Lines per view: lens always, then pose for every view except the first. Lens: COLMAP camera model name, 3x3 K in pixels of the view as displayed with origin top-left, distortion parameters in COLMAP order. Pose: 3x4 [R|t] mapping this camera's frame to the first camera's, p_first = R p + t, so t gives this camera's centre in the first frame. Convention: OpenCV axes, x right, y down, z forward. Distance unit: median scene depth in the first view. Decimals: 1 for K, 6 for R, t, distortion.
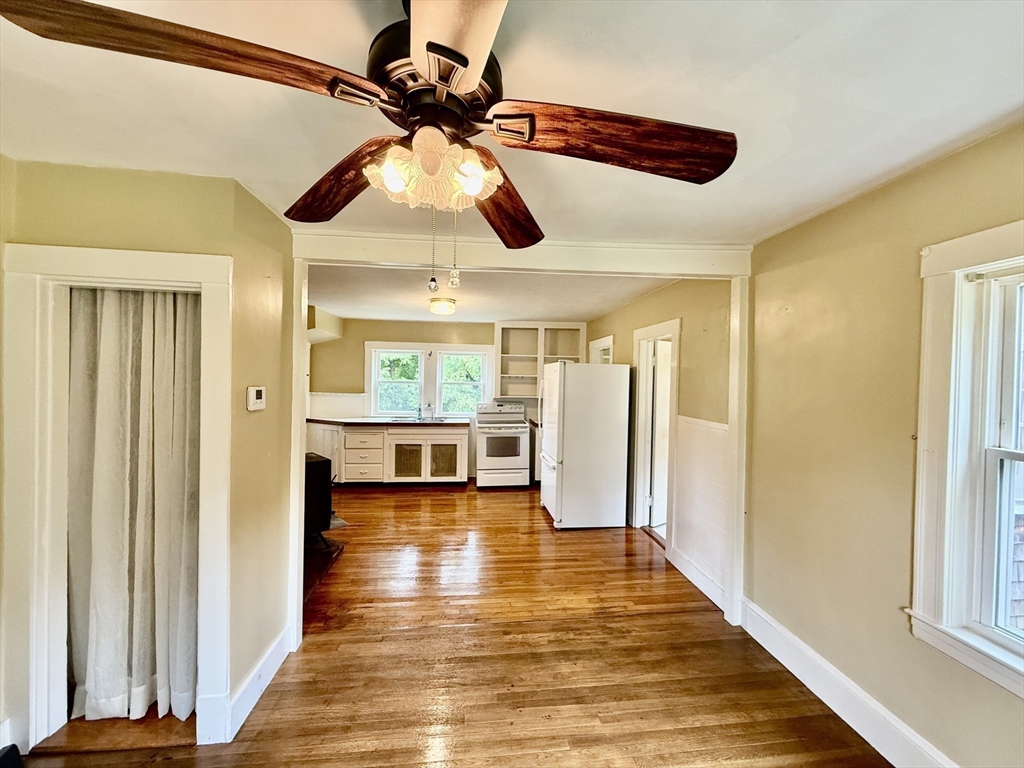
lens RADIAL K [[407.7, 0, 512.0], [0, 407.7, 384.0], [0, 0, 1]] dist [-0.000172, -0.000098]
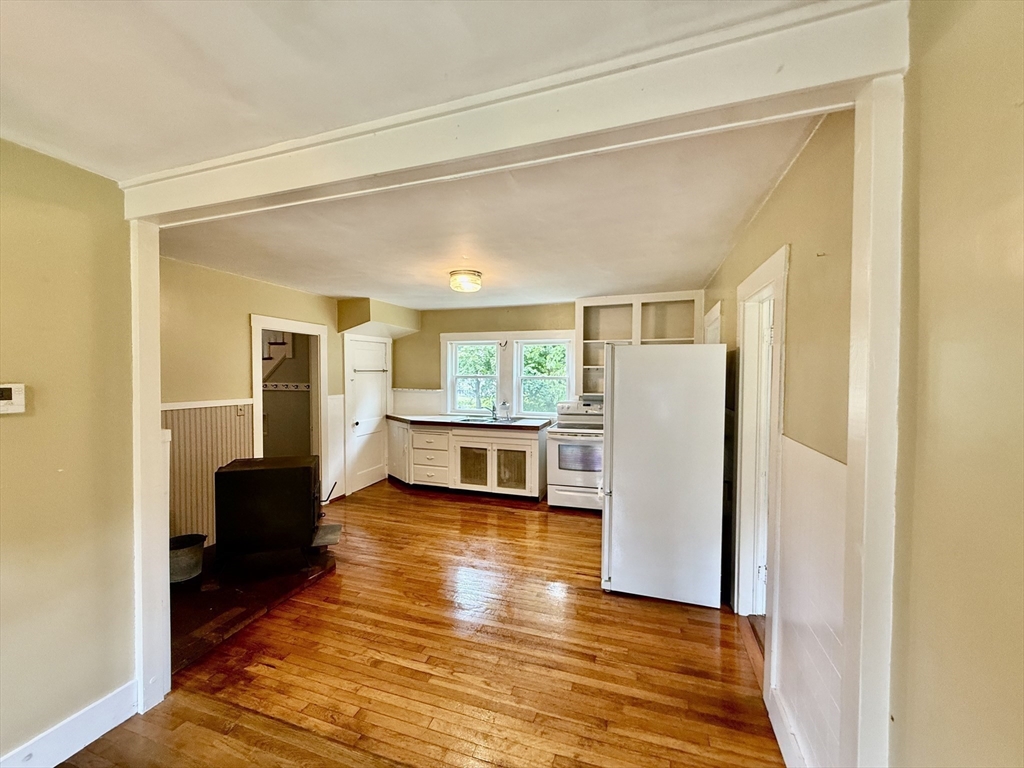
lens RADIAL K [[407.7, 0, 512.0], [0, 407.7, 384.0], [0, 0, 1]] dist [-0.000172, -0.000098]
pose [[0.908771, -0.002030, -0.417291, 0.187323], [0.006897, 0.999925, 0.010156, 0.002542], [0.417239, -0.012108, 0.908716, 0.236812]]
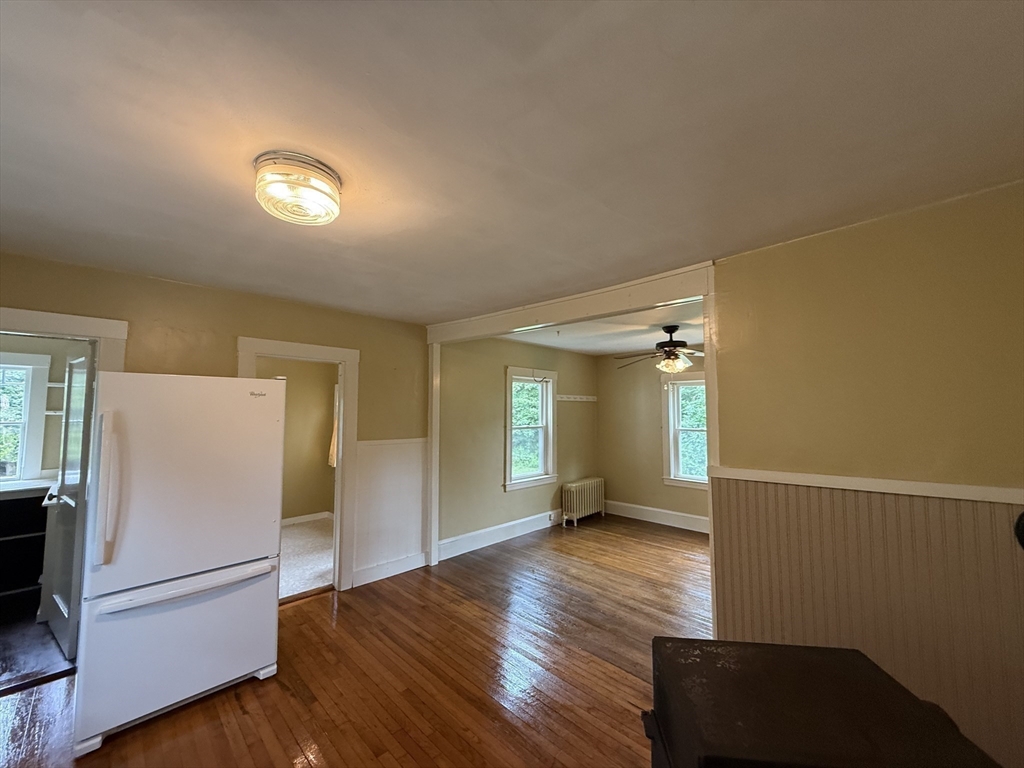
lens RADIAL K [[407.7, 0, 512.0], [0, 407.7, 384.0], [0, 0, 1]] dist [-0.000172, -0.000098]
pose [[-0.628636, 0.034743, 0.776923, -0.399150], [0.000057, 0.999004, -0.044628, -0.012173], [-0.777700, -0.028011, -0.628012, 0.813903]]
